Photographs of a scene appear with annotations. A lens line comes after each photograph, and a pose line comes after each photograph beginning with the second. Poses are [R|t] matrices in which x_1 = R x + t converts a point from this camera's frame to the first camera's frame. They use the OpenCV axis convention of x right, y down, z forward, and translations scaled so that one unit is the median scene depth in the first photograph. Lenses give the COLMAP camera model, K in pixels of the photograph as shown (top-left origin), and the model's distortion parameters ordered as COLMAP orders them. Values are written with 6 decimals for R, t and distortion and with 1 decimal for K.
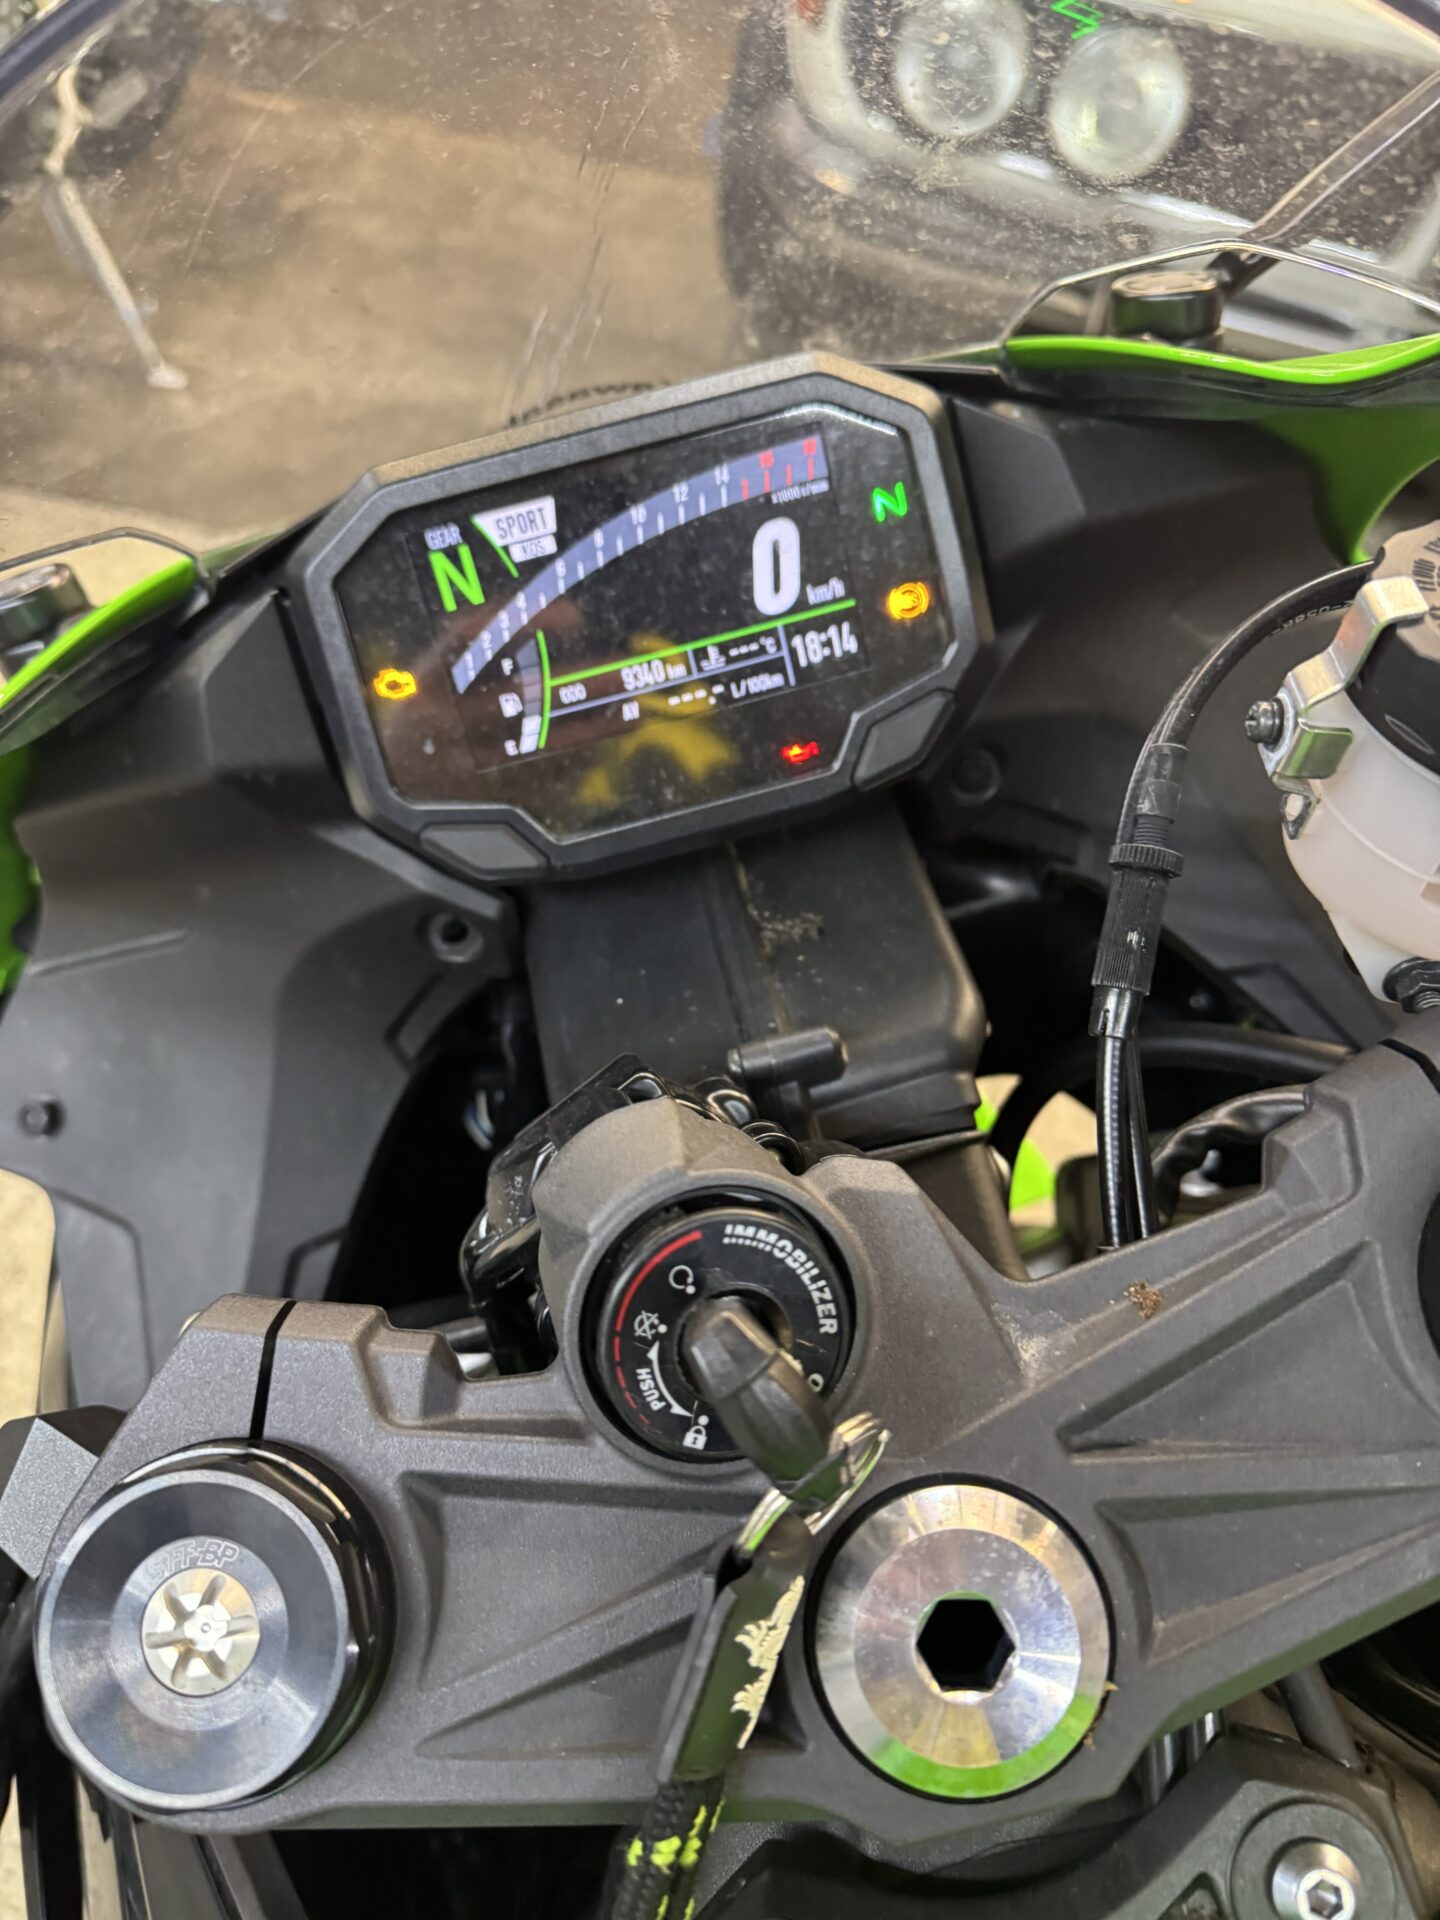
lens RADIAL K [[1442.0, 0, 720.0], [0, 1442.0, 960.0], [0, 0, 1]] dist [0.086201, -0.173378]
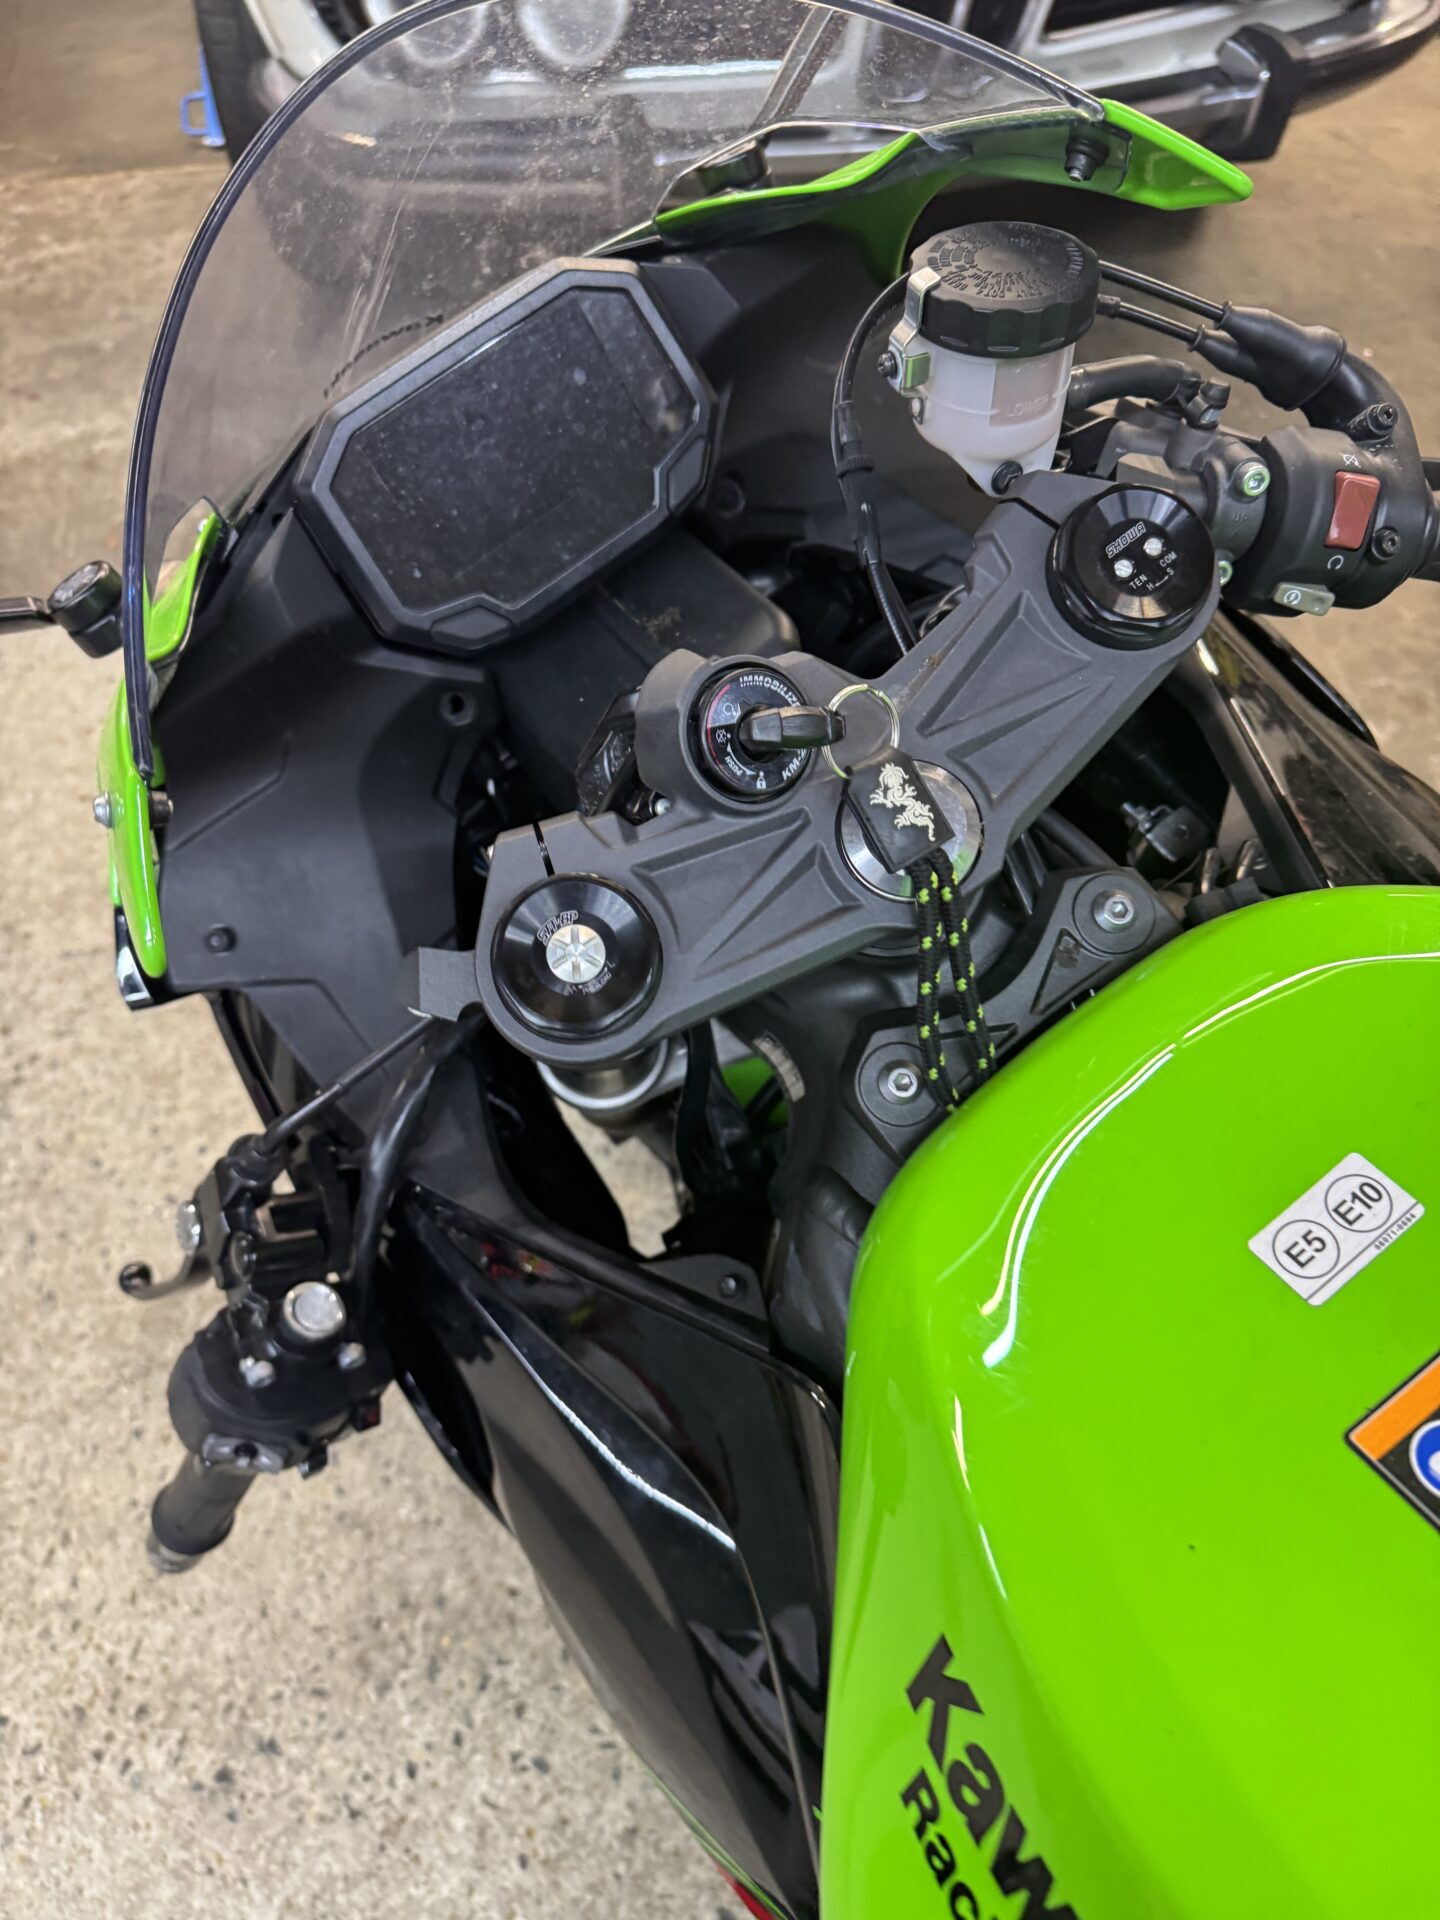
lens RADIAL K [[1346.3, 0, 720.0], [0, 1346.3, 960.0], [0, 0, 1]] dist [0.001827, 0.003726]
pose [[0.915597, -0.376657, 0.140755, -0.261753], [0.363930, 0.925114, 0.108252, 0.202167], [-0.170988, -0.047890, 0.984109, -0.526583]]
